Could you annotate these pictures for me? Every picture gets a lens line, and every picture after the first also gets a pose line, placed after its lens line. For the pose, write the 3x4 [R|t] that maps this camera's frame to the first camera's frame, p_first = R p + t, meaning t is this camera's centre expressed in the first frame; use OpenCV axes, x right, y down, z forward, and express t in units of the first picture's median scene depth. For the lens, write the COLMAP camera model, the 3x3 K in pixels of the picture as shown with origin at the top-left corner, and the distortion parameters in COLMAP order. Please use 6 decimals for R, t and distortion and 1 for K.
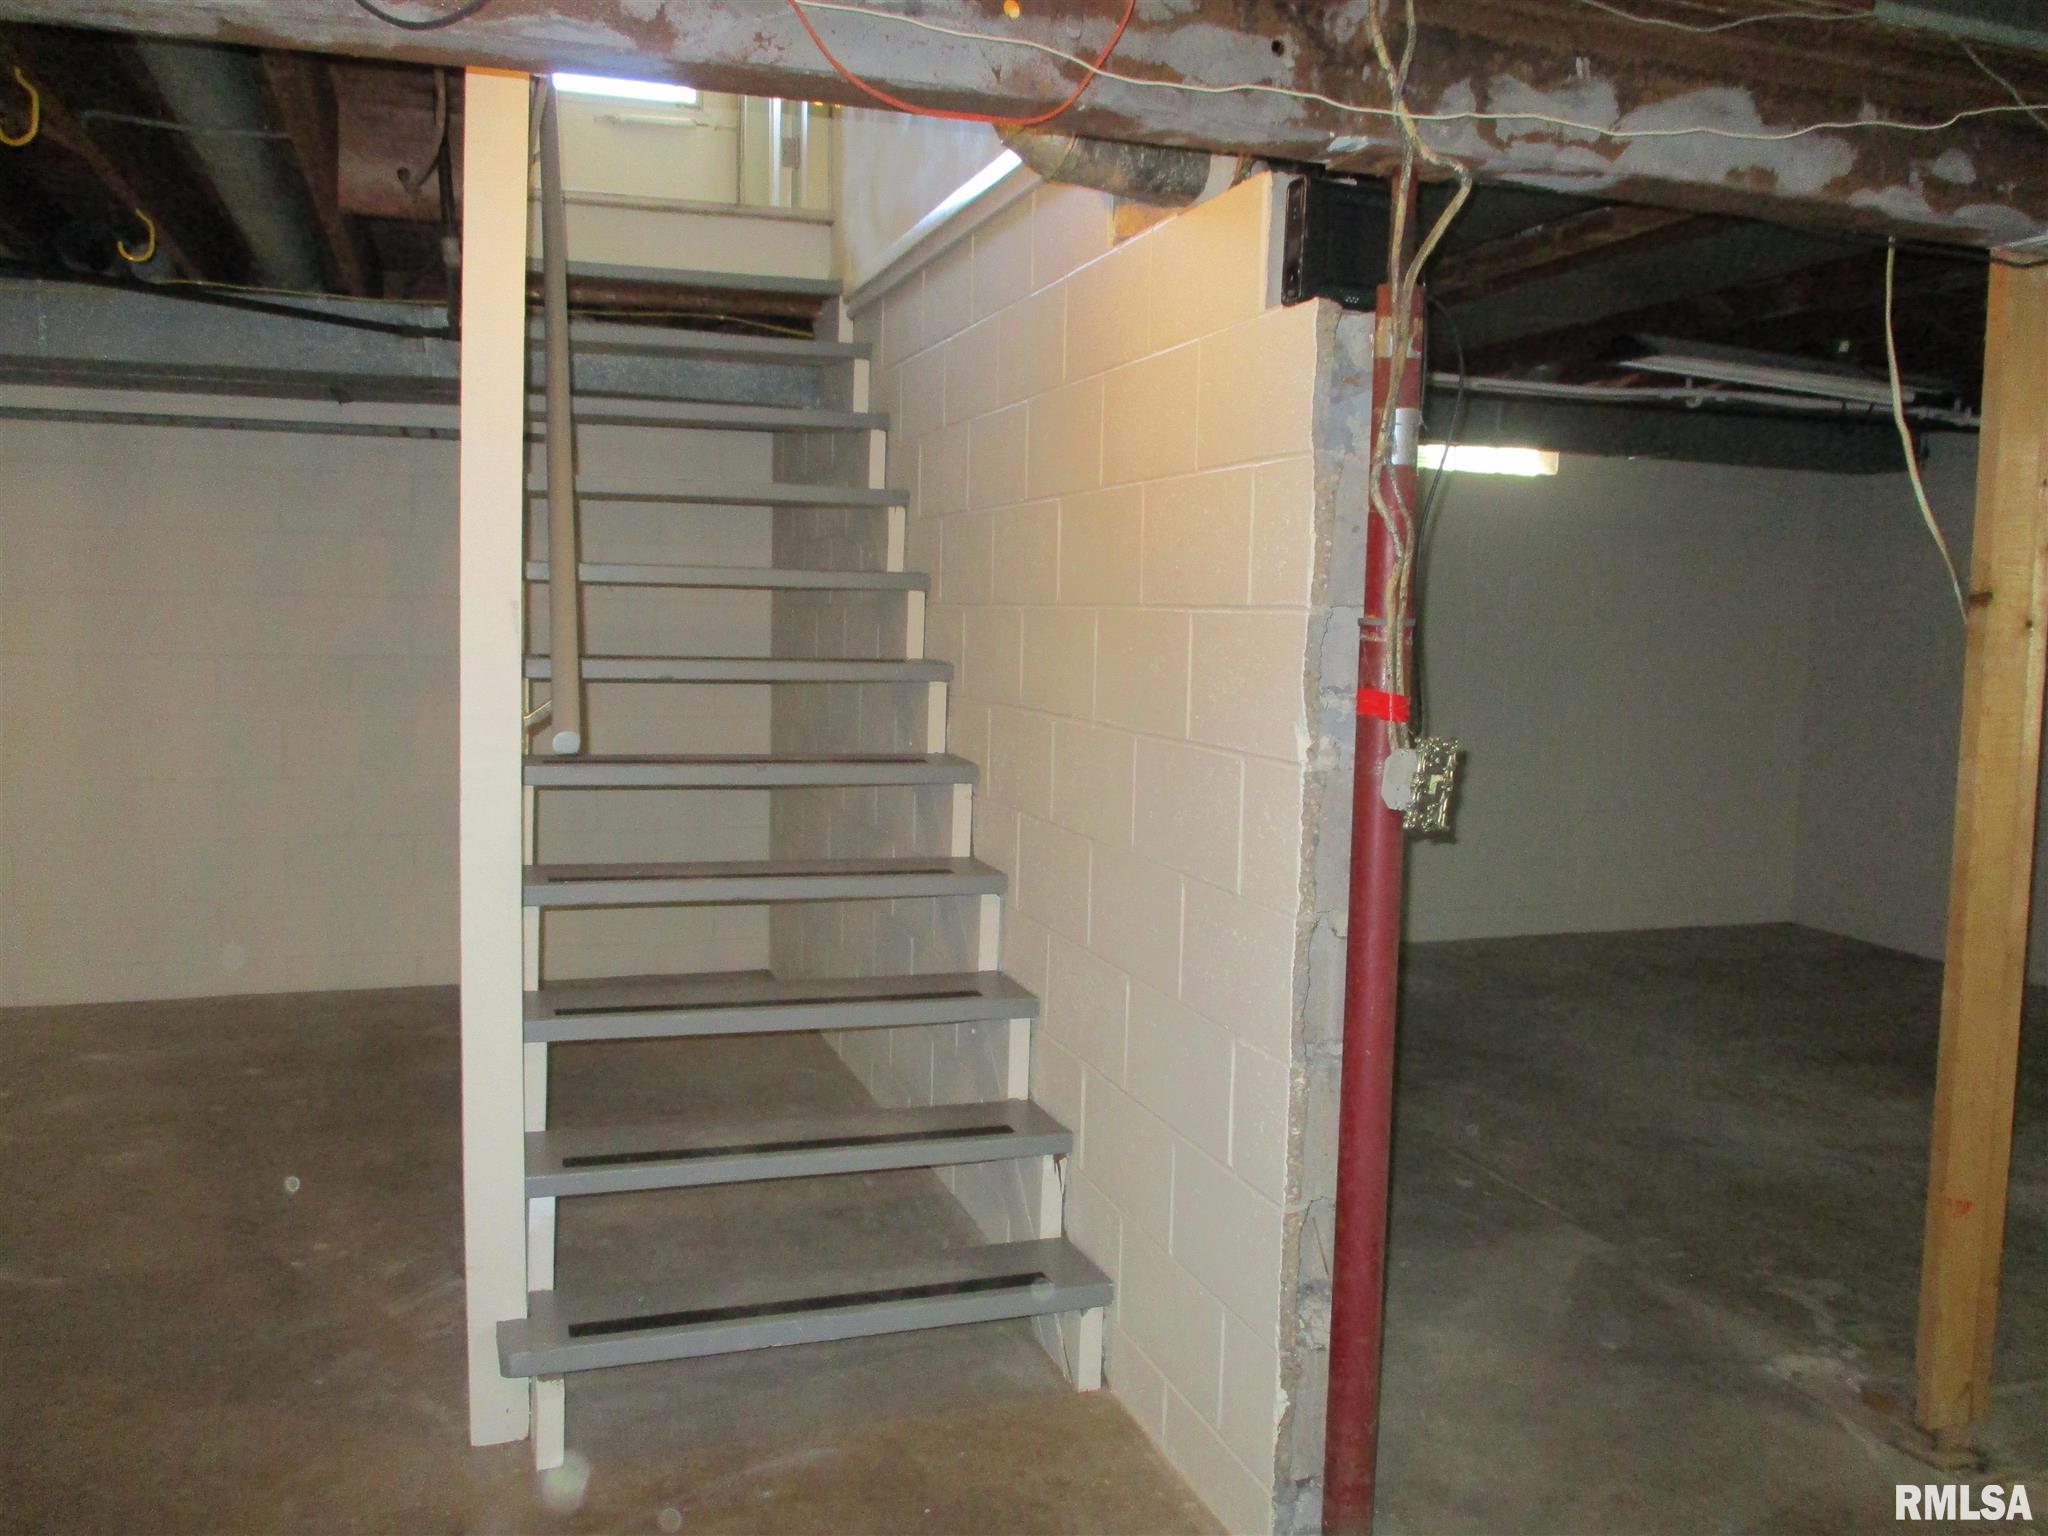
lens RADIAL K [[1693.1, 0, 1022.9], [0, 1693.1, 766.8], [0, 0, 1]] dist [-0.006716, 0.002770]
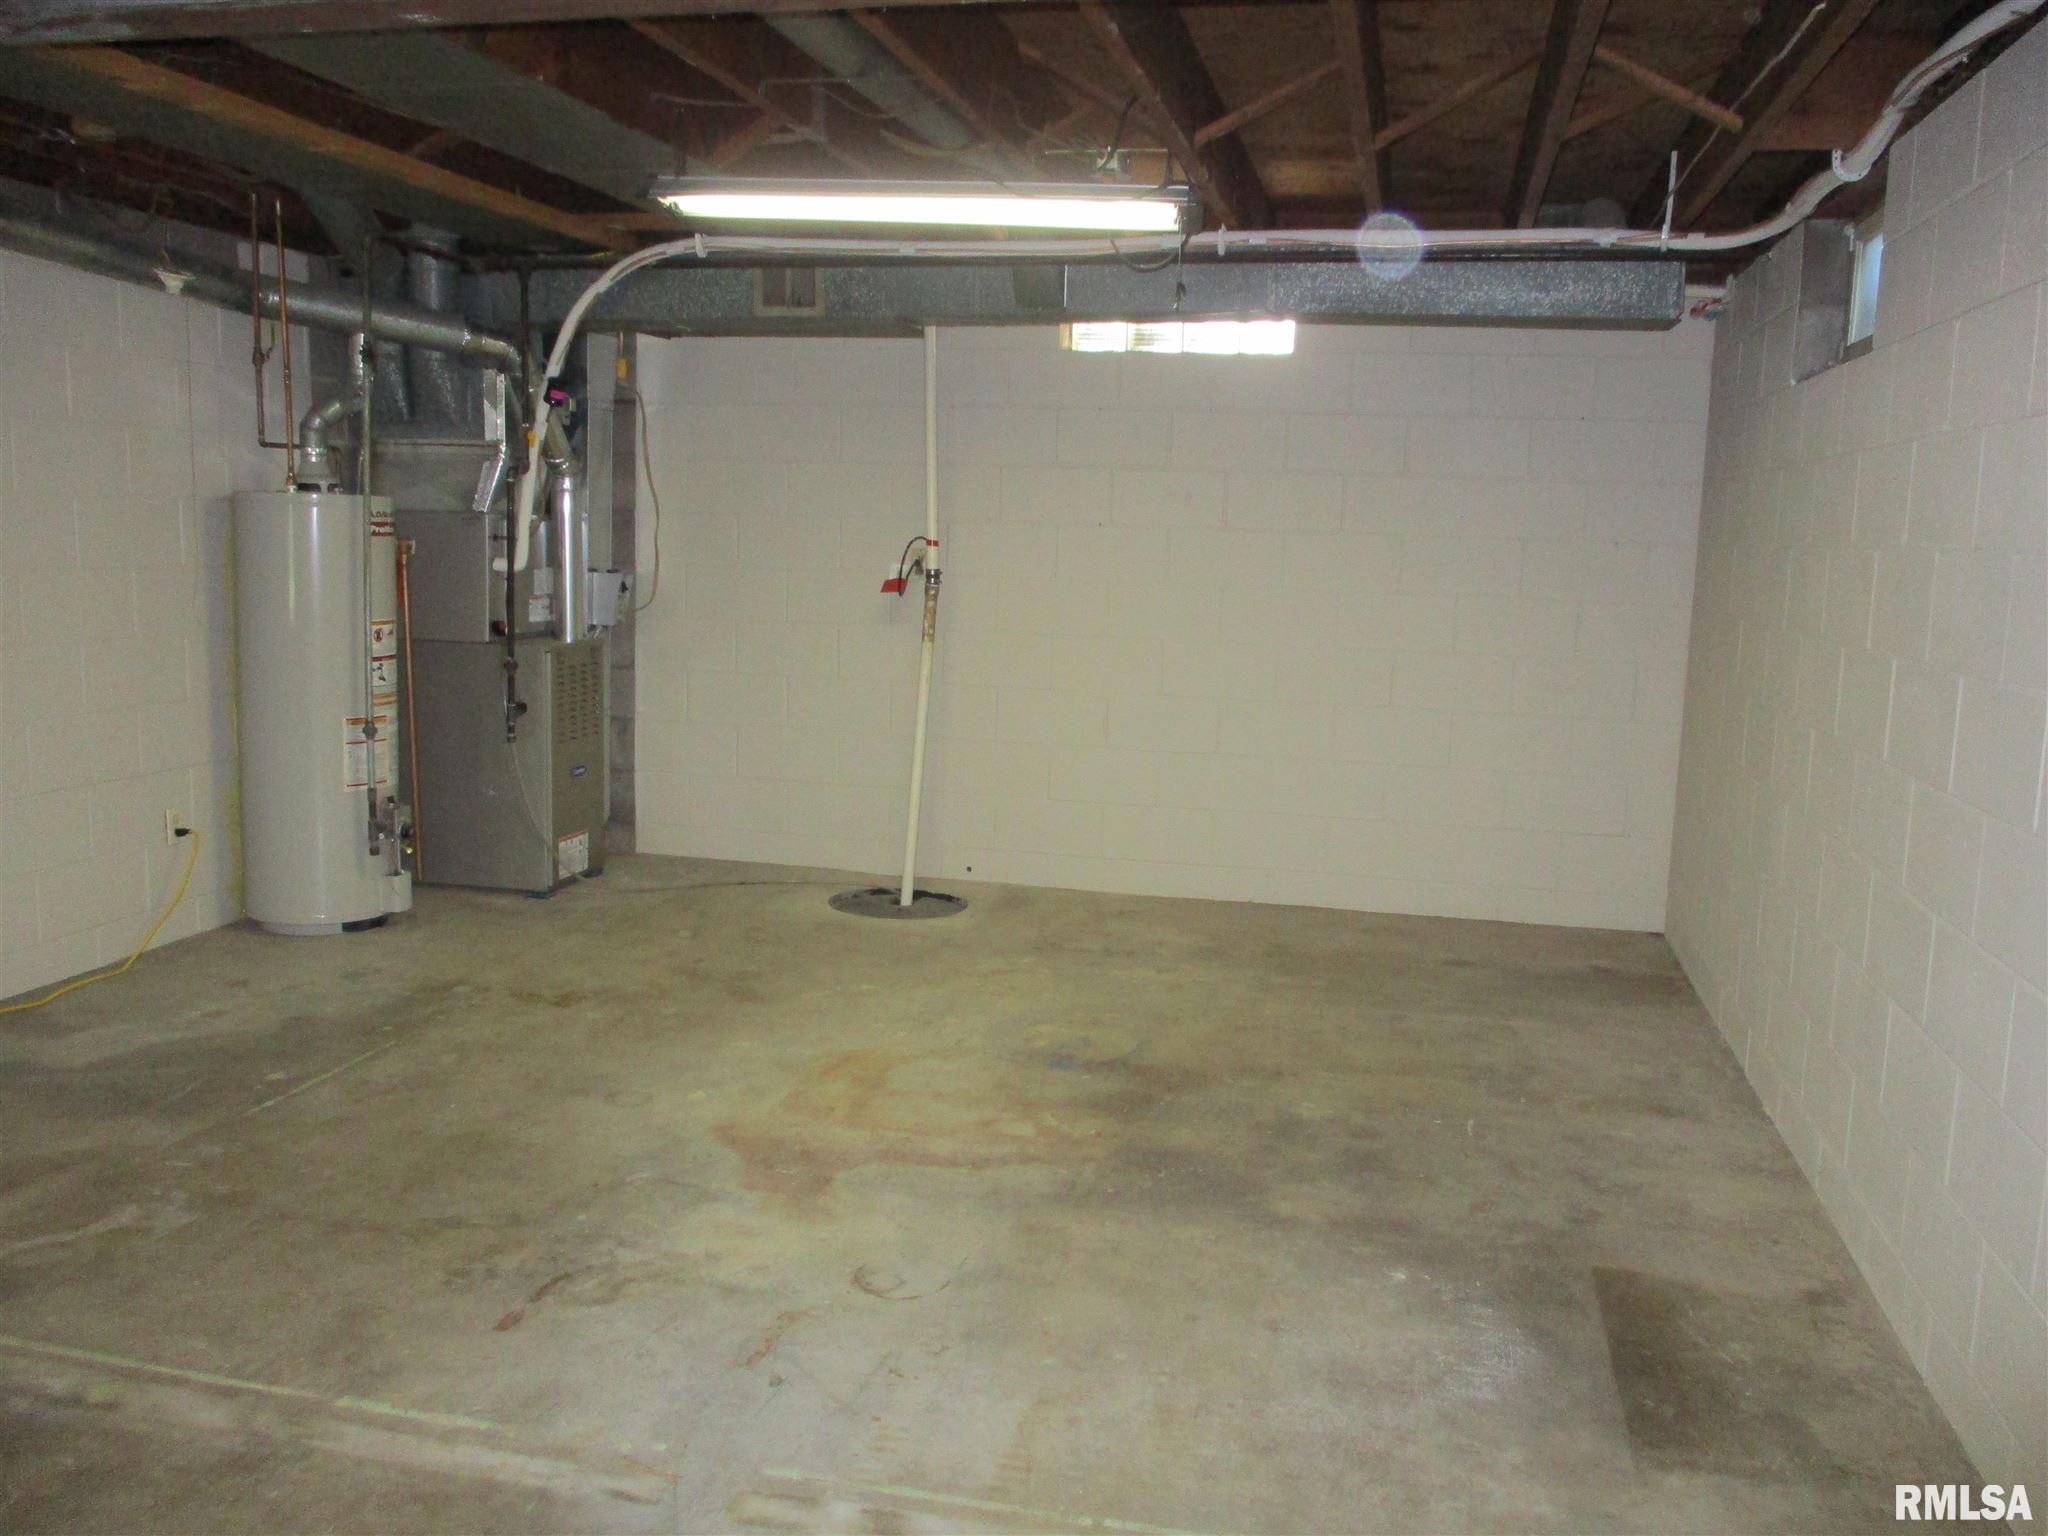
lens RADIAL K [[1693.1, 0, 1023.1], [0, 1693.1, 771.0], [0, 0, 1]] dist [-0.006716, 0.002770]
pose [[0.852436, 0.082266, -0.516318, 0.330110], [-0.060458, 0.996429, 0.058947, -0.004539], [0.519324, -0.019032, 0.854366, 0.113699]]
